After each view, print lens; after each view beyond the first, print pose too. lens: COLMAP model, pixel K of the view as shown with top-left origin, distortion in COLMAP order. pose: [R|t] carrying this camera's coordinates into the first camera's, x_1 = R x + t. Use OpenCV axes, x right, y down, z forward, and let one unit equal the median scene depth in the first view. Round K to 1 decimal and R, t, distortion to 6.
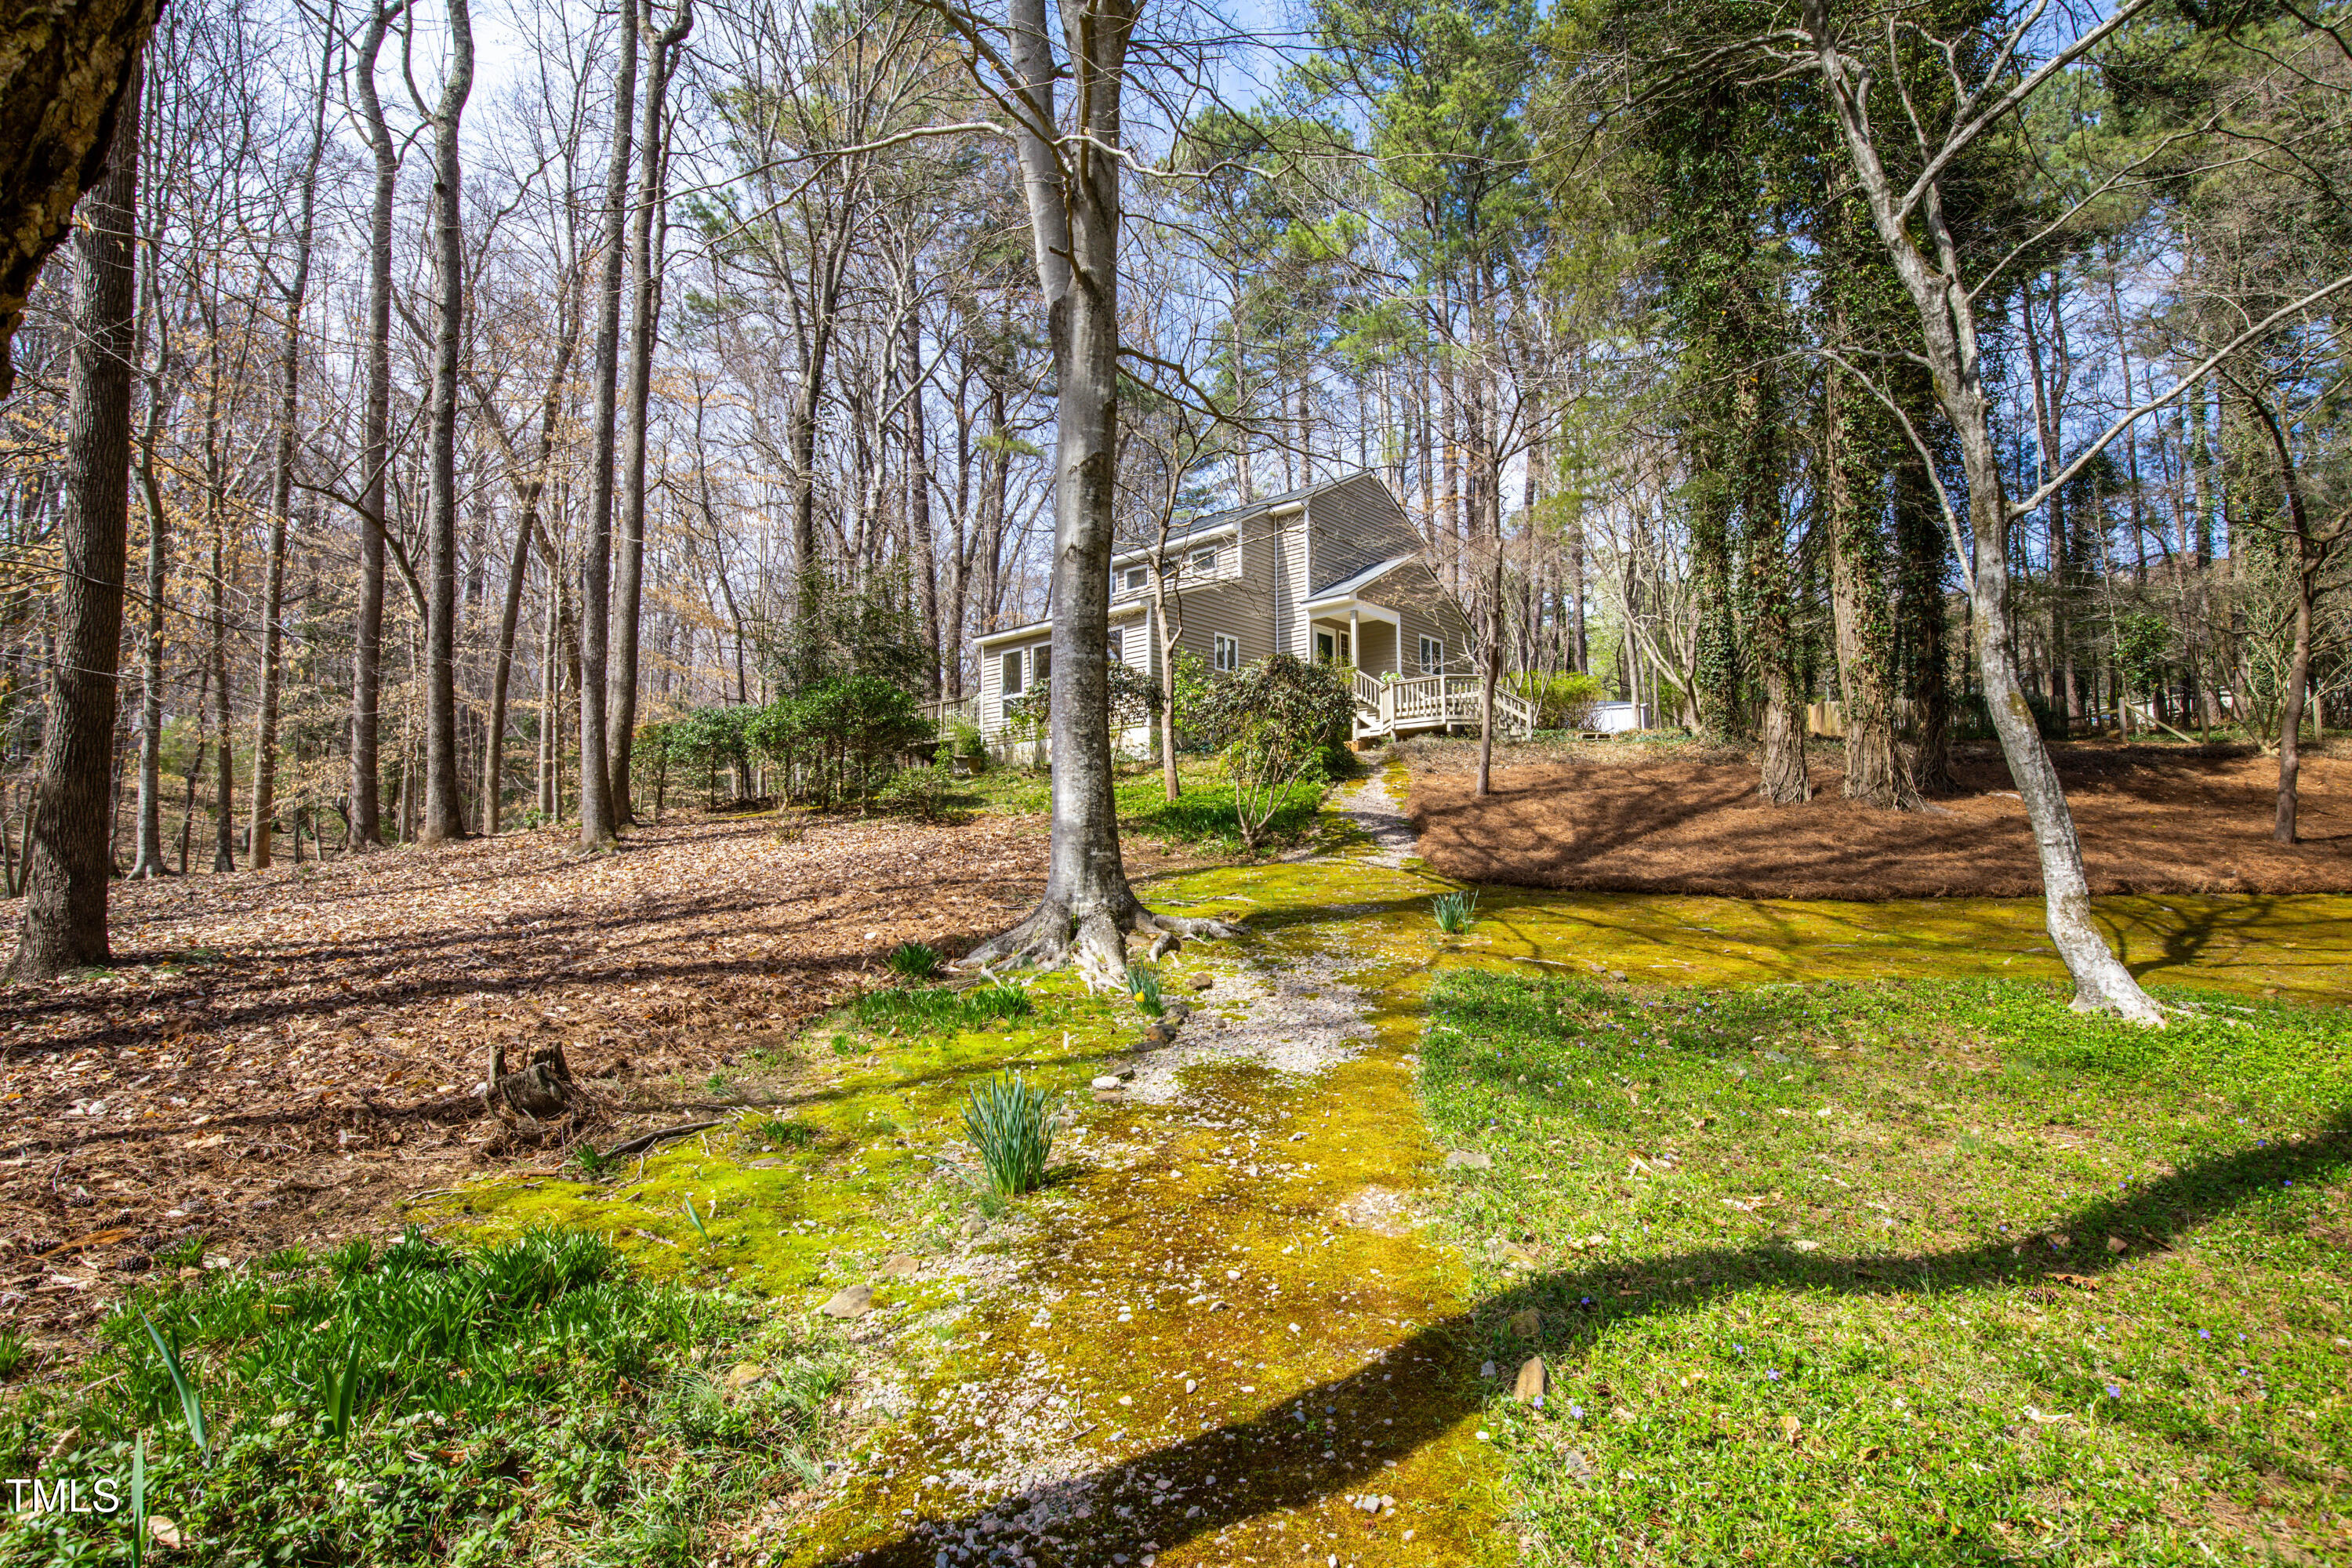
lens RADIAL K [[1113.9, 0, 1197.1], [0, 1113.9, 784.5], [0, 0, 1]] dist [-0.038104, 0.009990]
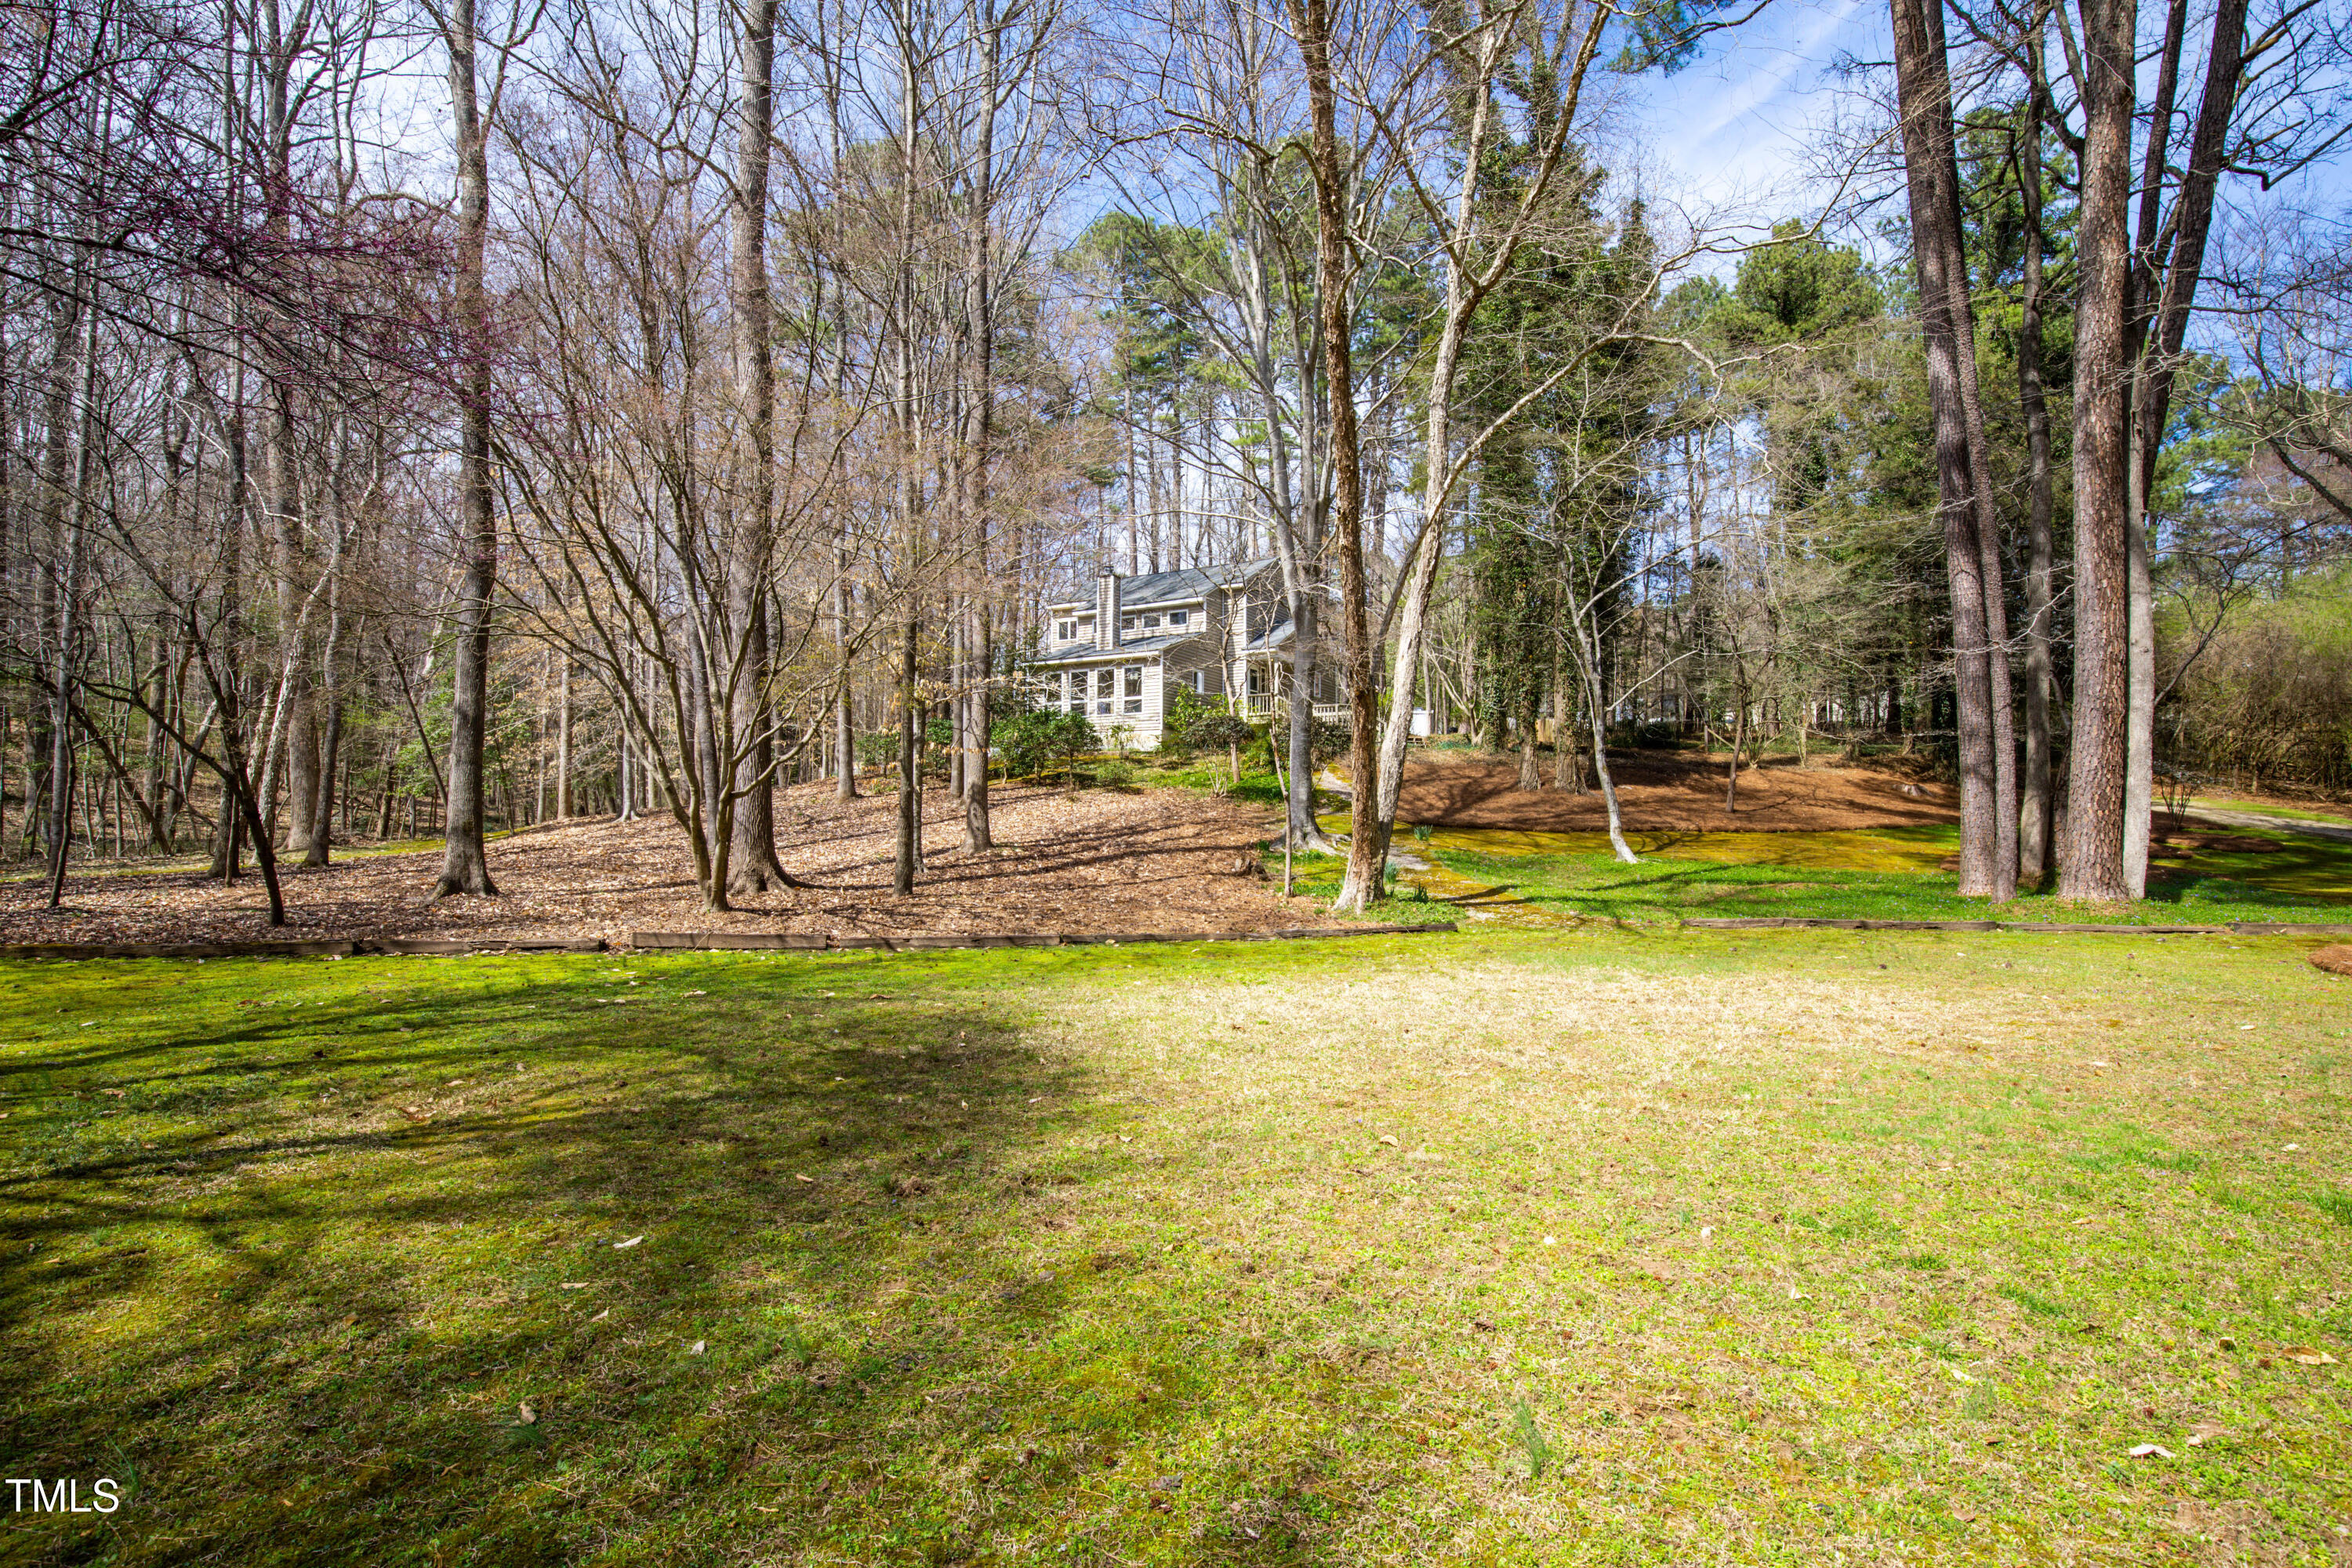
lens RADIAL K [[1113.9, 0, 1197.1], [0, 1113.9, 784.5], [0, 0, 1]] dist [-0.038104, 0.009990]
pose [[0.975627, 0.017676, 0.218723, -0.509292], [-0.026197, 0.999004, 0.036116, -0.049731], [-0.217867, -0.040966, 0.975118, -0.859101]]
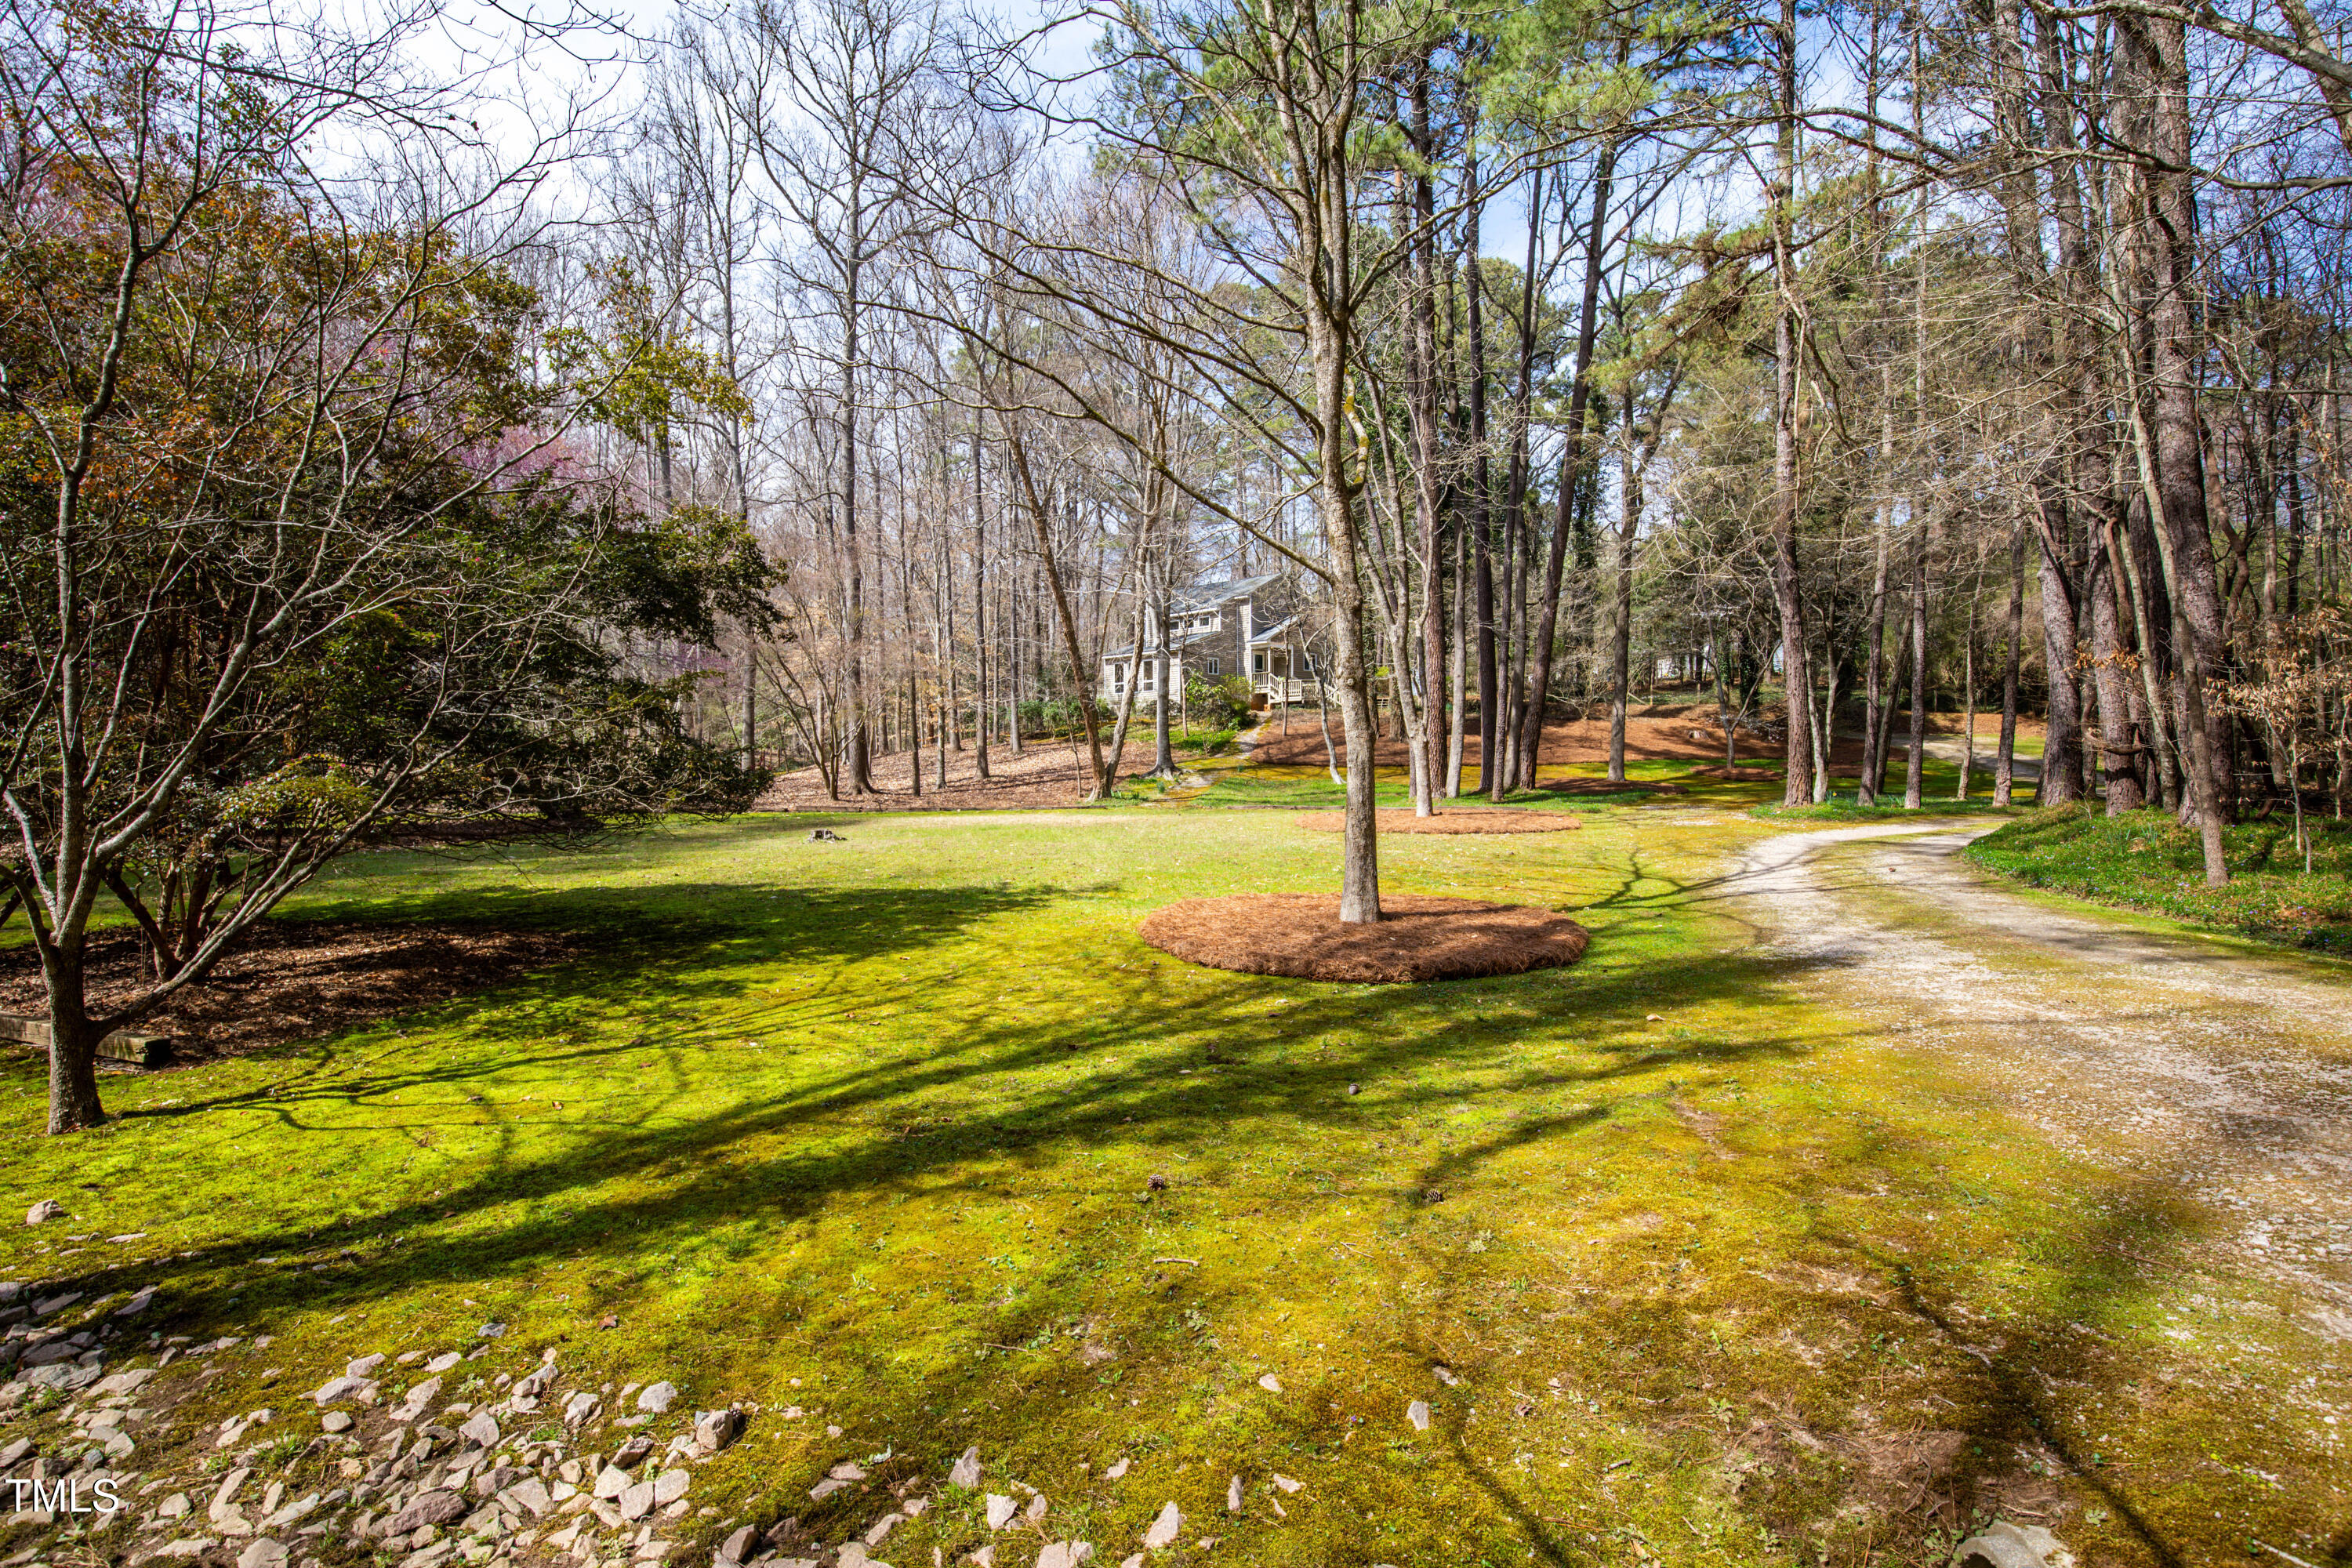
lens RADIAL K [[1113.9, 0, 1197.1], [0, 1113.9, 784.5], [0, 0, 1]] dist [-0.038104, 0.009990]
pose [[0.999360, -0.004710, -0.035457, 0.117628], [0.007999, 0.995615, 0.093203, -0.145452], [0.034863, -0.093427, 0.995016, -2.117947]]
